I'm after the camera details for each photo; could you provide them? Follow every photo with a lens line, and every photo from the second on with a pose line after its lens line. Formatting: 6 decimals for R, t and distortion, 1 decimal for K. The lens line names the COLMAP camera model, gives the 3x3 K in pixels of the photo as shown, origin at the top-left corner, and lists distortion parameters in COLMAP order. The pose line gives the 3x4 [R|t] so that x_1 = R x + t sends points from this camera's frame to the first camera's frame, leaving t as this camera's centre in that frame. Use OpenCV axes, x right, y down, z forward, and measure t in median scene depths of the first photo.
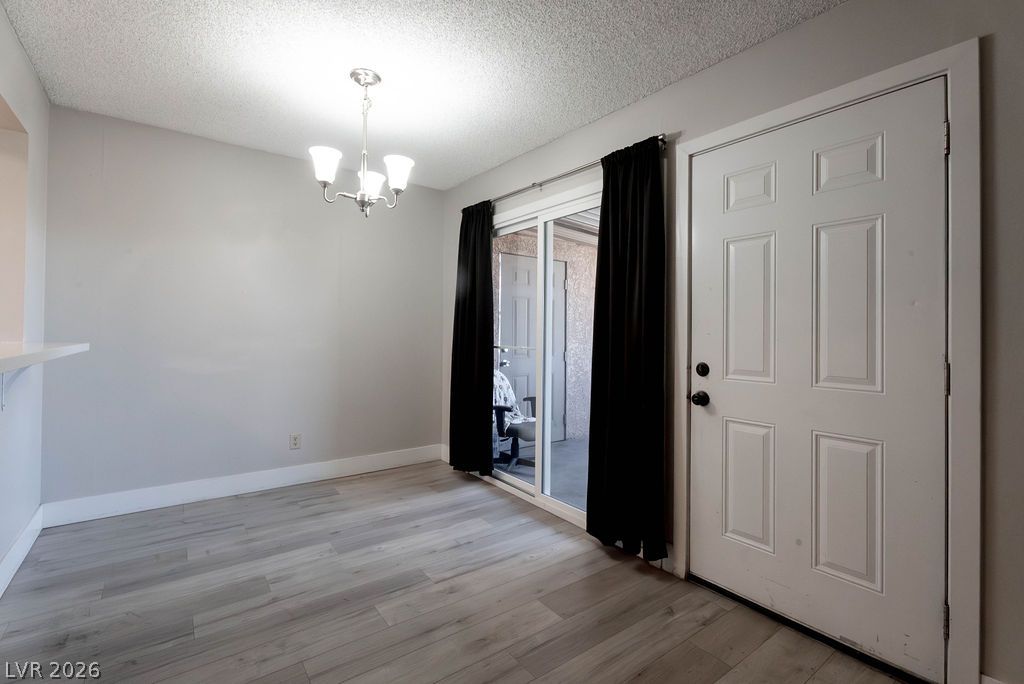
lens RADIAL K [[460.4, 0, 510.5], [0, 460.4, 328.8], [0, 0, 1]] dist [0.000468, 0.000051]
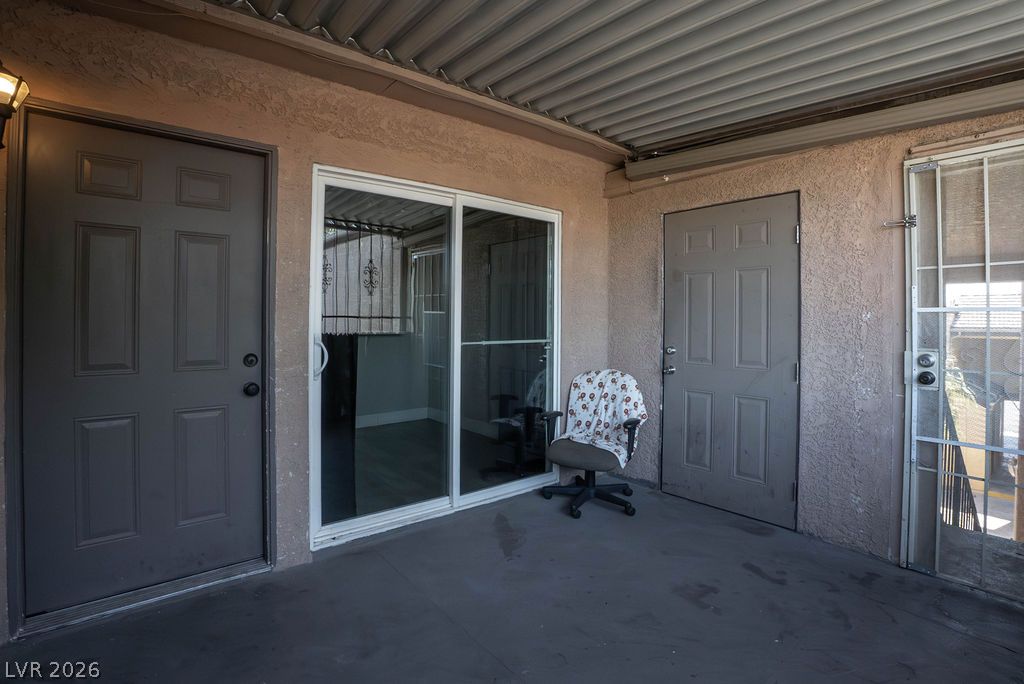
lens RADIAL K [[473.8, 0, 514.7], [0, 473.8, 316.8], [0, 0, 1]] dist [-0.037646, 0.000365]
pose [[0.074984, -0.012144, -0.997111, 0.622410], [0.005028, 0.999918, -0.011800, 0.001843], [0.997172, -0.004128, 0.075038, 0.638133]]
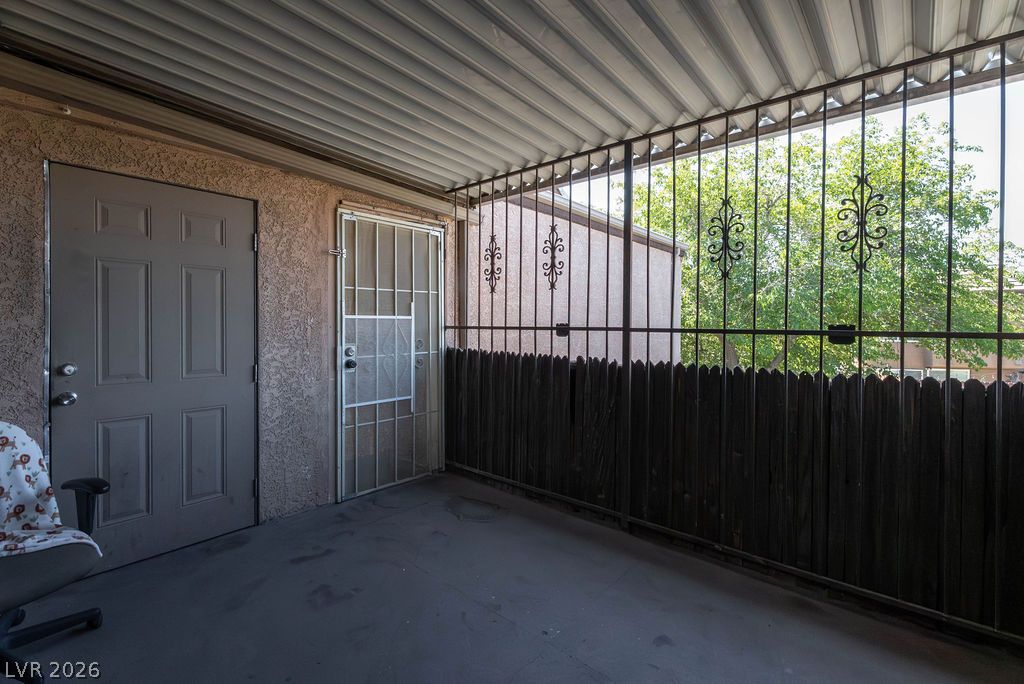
lens RADIAL K [[460.4, 0, 510.5], [0, 460.4, 328.8], [0, 0, 1]] dist [0.000468, 0.000051]
pose [[0.975934, -0.008426, 0.217905, 0.295632], [0.003301, 0.999710, 0.023872, -0.005581], [-0.218043, -0.022578, 0.975678, 0.396621]]
